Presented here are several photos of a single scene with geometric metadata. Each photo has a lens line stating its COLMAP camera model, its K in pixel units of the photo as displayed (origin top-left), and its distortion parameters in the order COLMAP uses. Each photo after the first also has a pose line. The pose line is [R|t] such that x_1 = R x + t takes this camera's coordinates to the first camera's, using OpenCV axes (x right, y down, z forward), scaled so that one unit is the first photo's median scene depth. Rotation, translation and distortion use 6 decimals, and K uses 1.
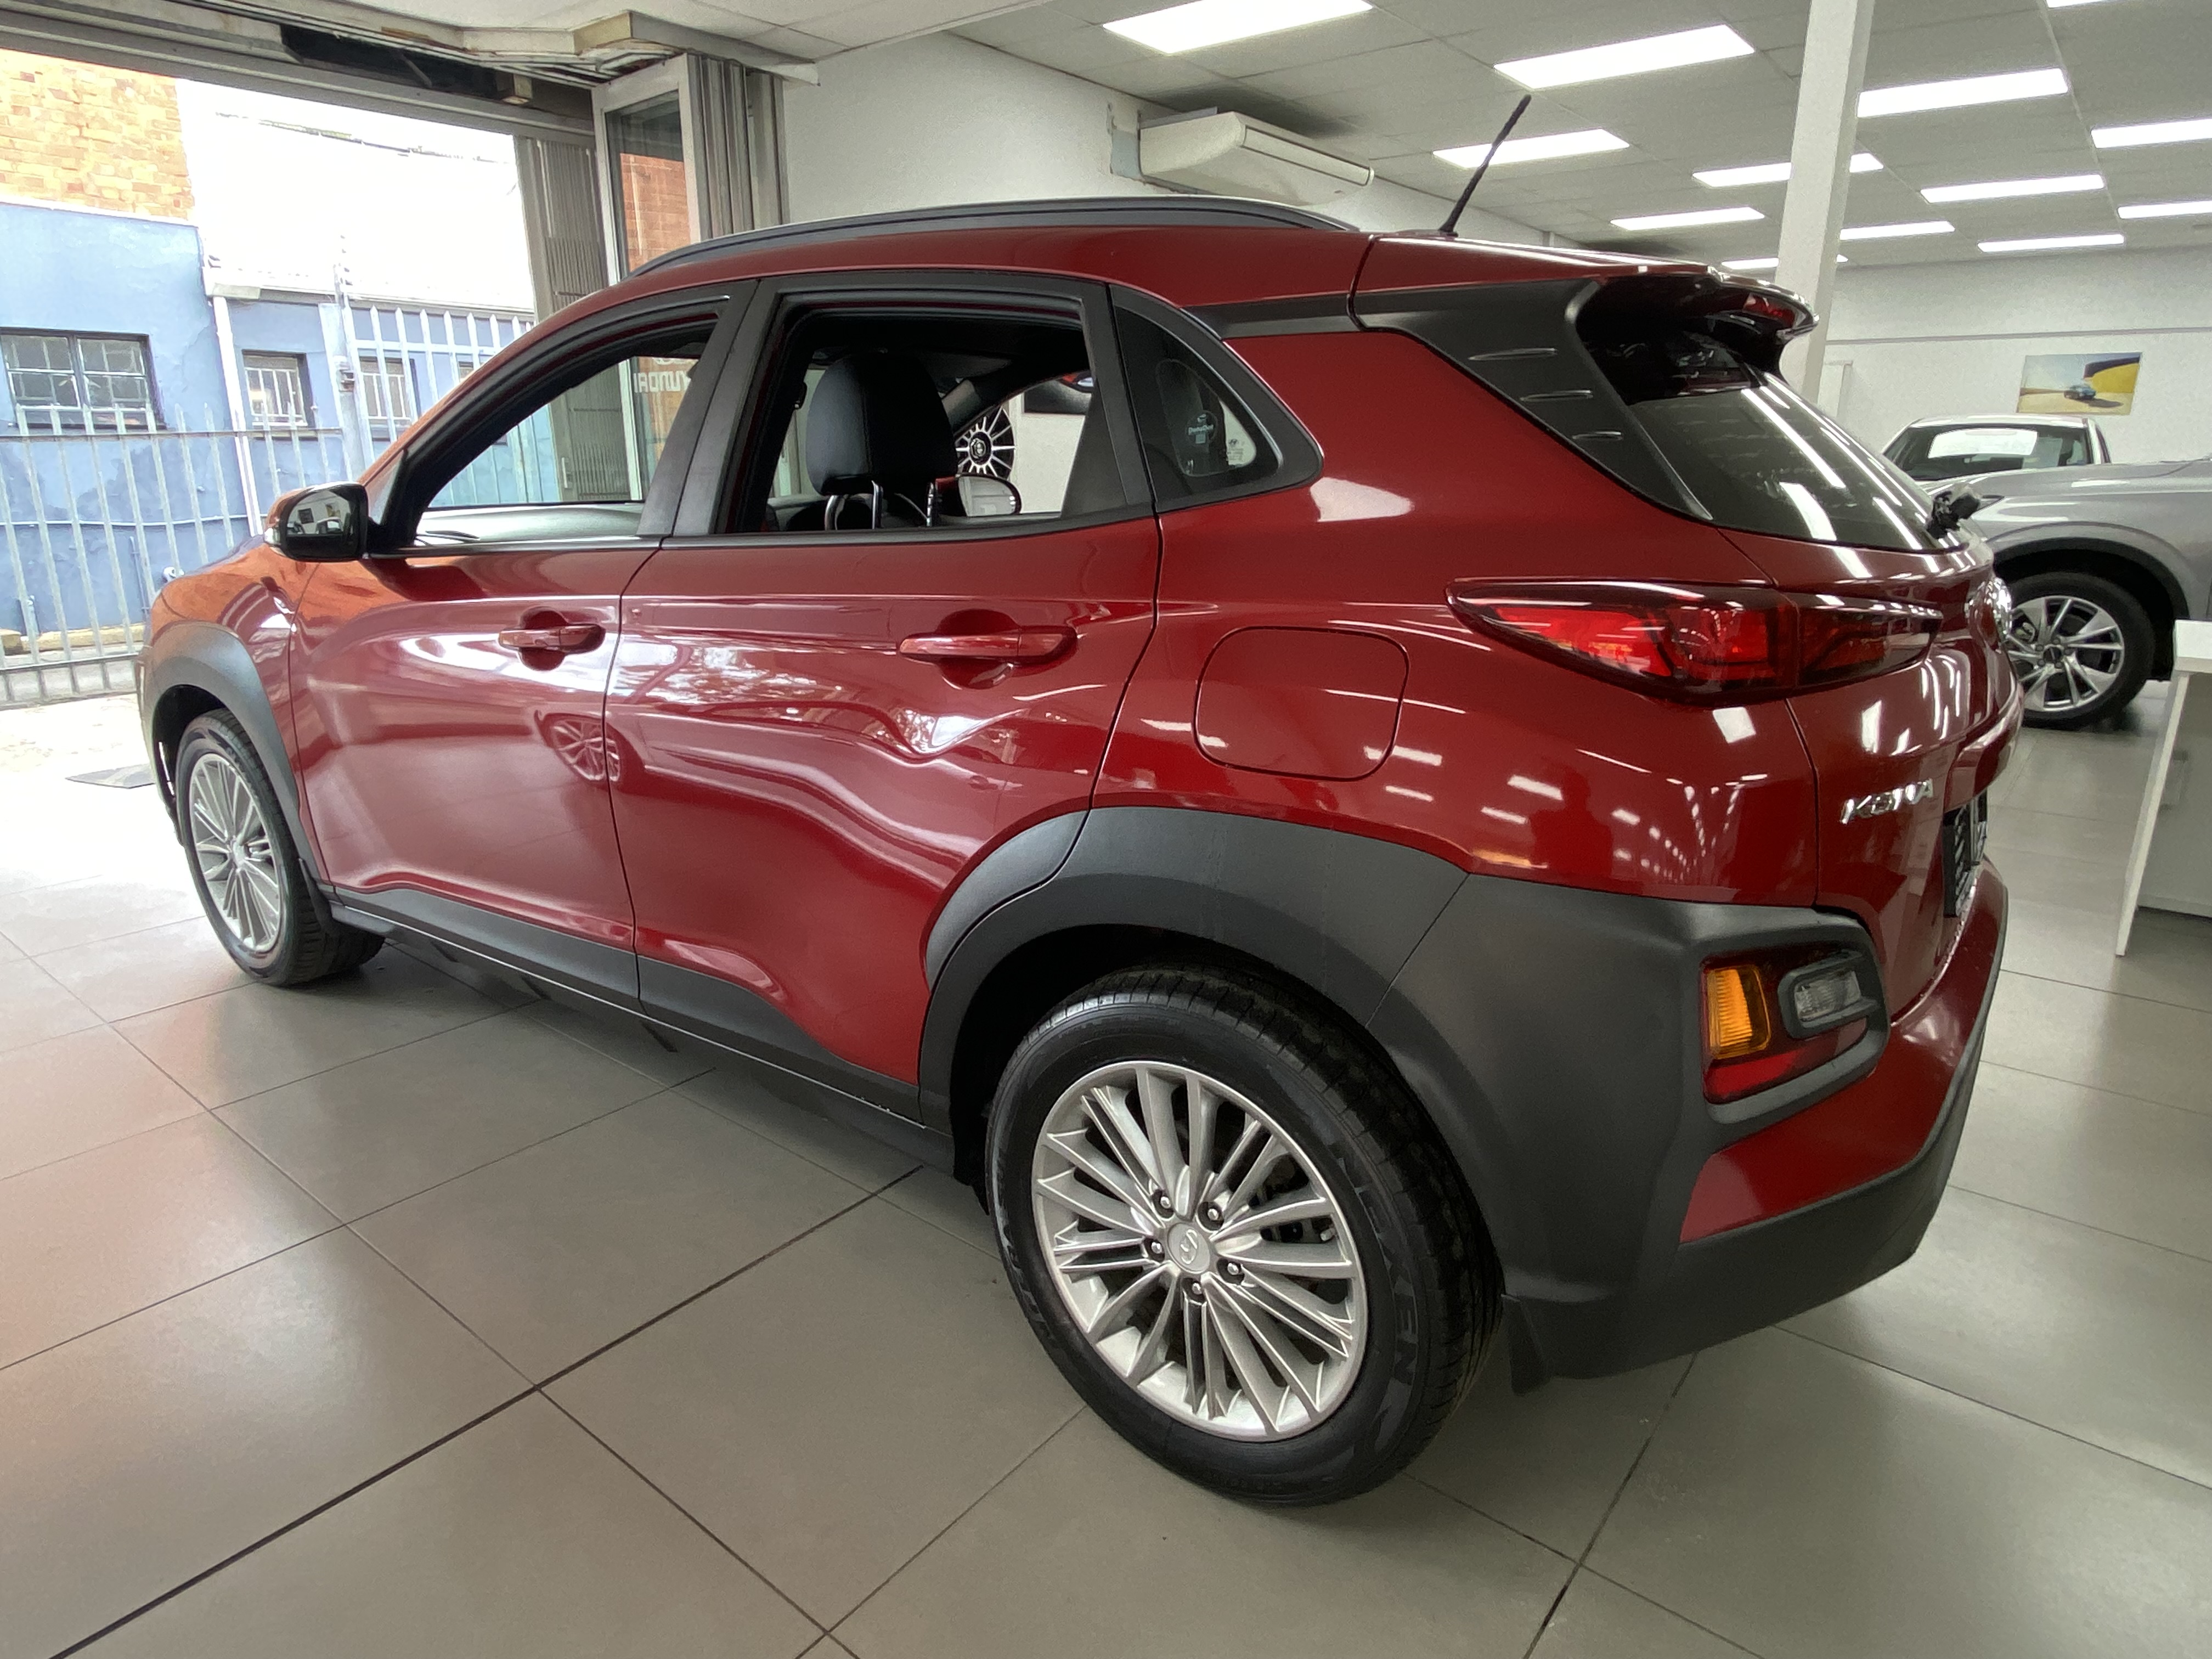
lens RADIAL K [[1337.9, 0, 1098.9], [0, 1337.9, 822.6], [0, 0, 1]] dist [0.028974, -0.015240]
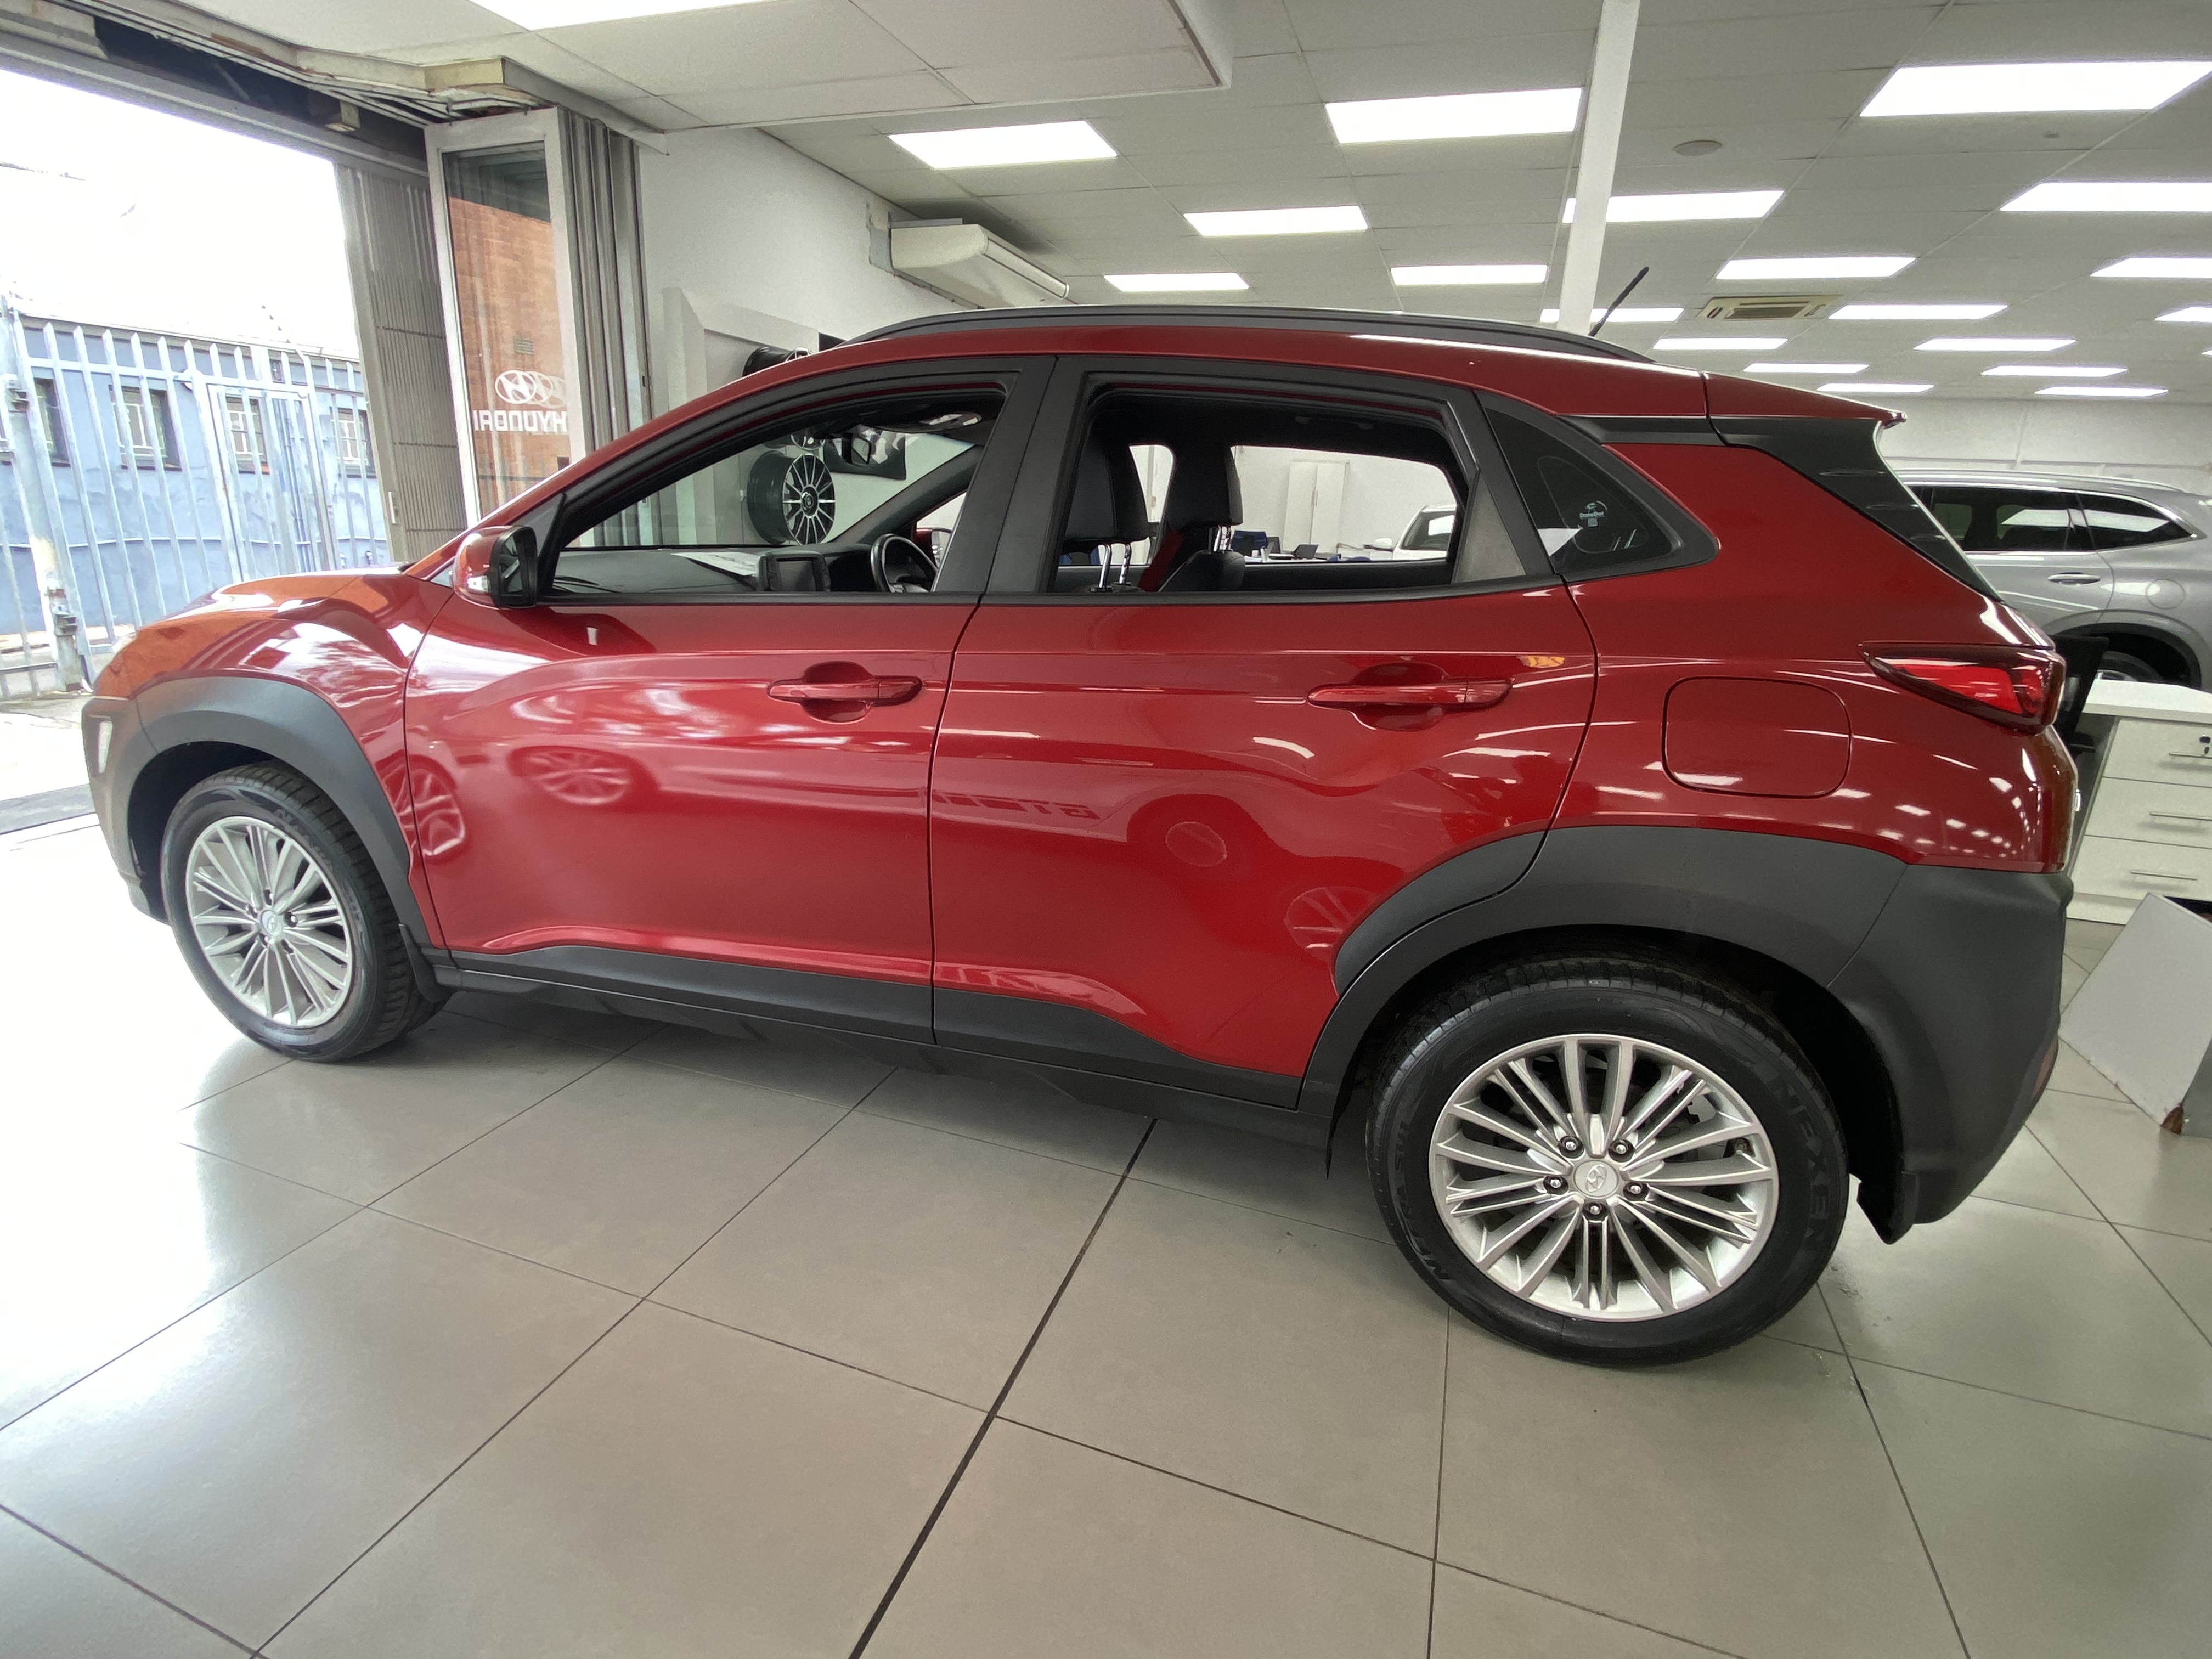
lens RADIAL K [[1100.1, 0, 1101.4], [0, 1100.1, 831.8], [0, 0, 1]] dist [0.012195, -0.013470]
pose [[0.939328, -0.059860, 0.337758, -0.244509], [0.054237, 0.998188, 0.026071, -0.019508], [-0.338706, -0.006170, 0.940872, 0.070197]]
